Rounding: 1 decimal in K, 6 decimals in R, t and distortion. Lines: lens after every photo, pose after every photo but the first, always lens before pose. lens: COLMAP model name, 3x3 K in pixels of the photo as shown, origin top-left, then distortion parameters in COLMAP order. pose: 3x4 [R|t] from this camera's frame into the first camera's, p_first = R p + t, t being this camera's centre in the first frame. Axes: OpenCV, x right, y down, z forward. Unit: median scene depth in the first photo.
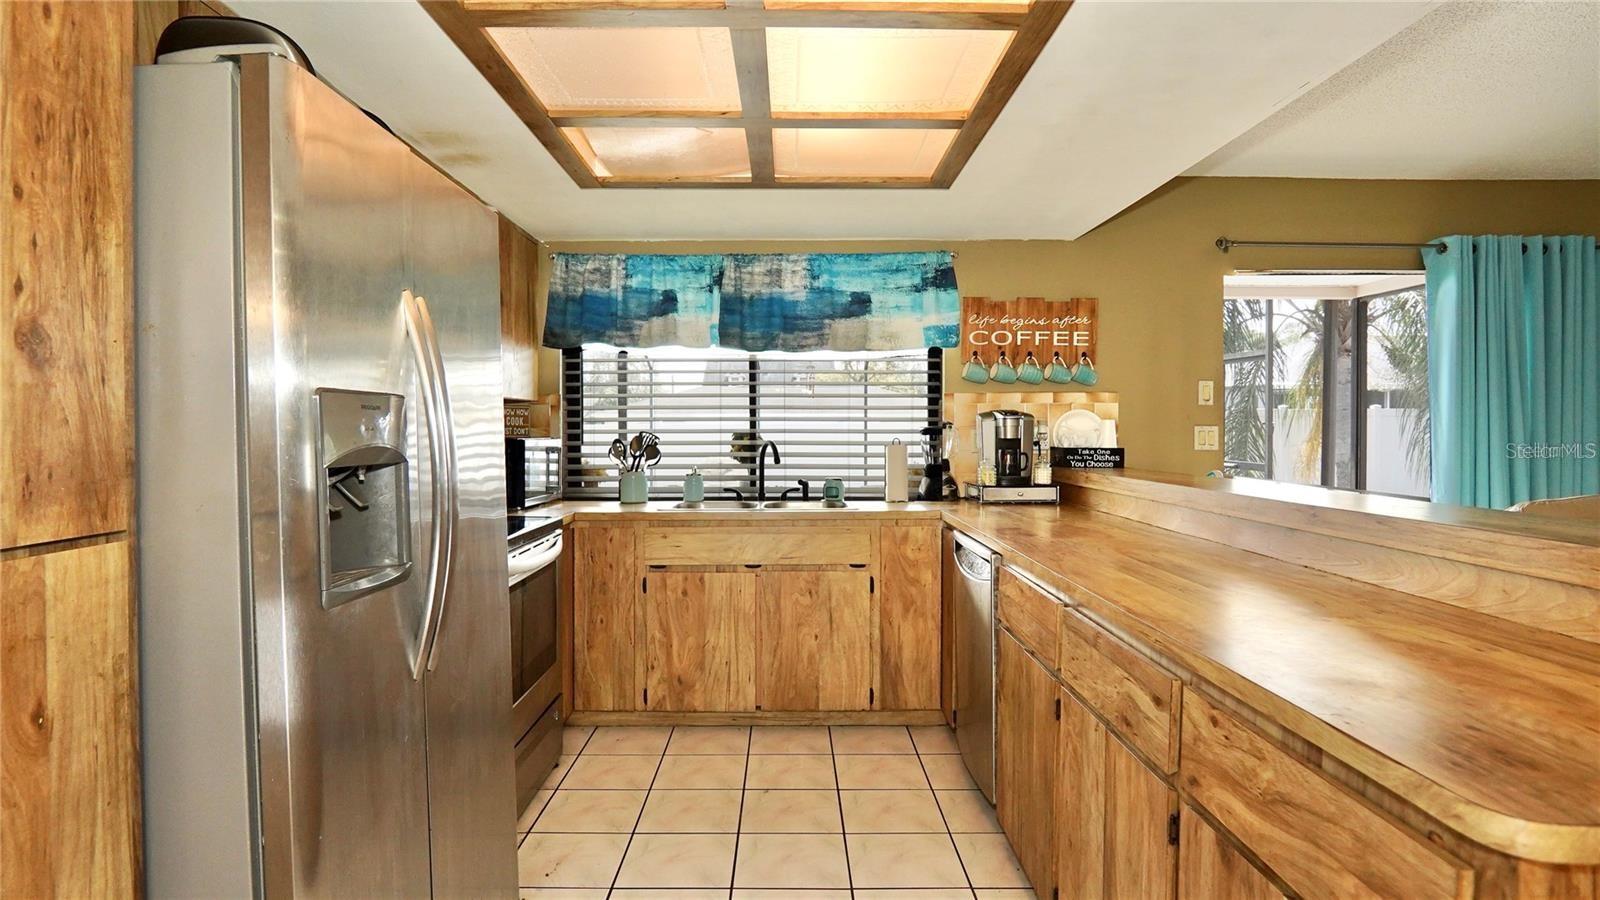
lens RADIAL K [[856.3, 0, 796.1], [0, 856.3, 446.8], [0, 0, 1]] dist [-0.021276, 0.001015]
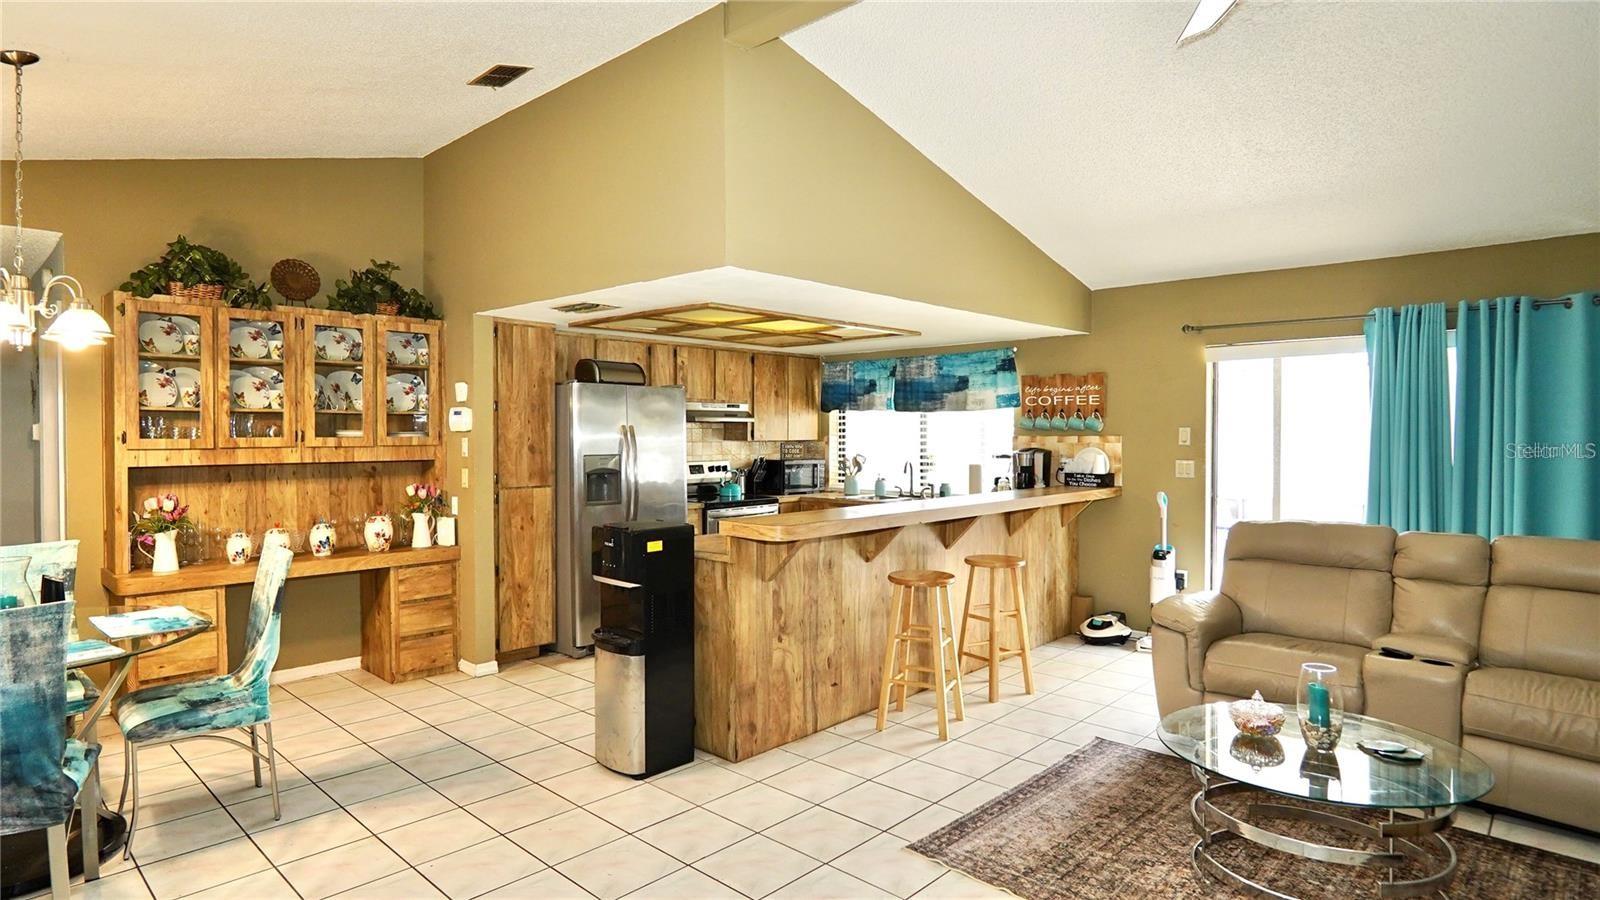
lens RADIAL K [[856.3, 0, 797.9], [0, 856.3, 447.3], [0, 0, 1]] dist [-0.021276, 0.001015]
pose [[0.733522, 0.011873, -0.679562, 0.975391], [-0.013215, 0.999908, 0.003206, -0.042181], [0.679537, 0.006629, 0.733611, -0.445229]]
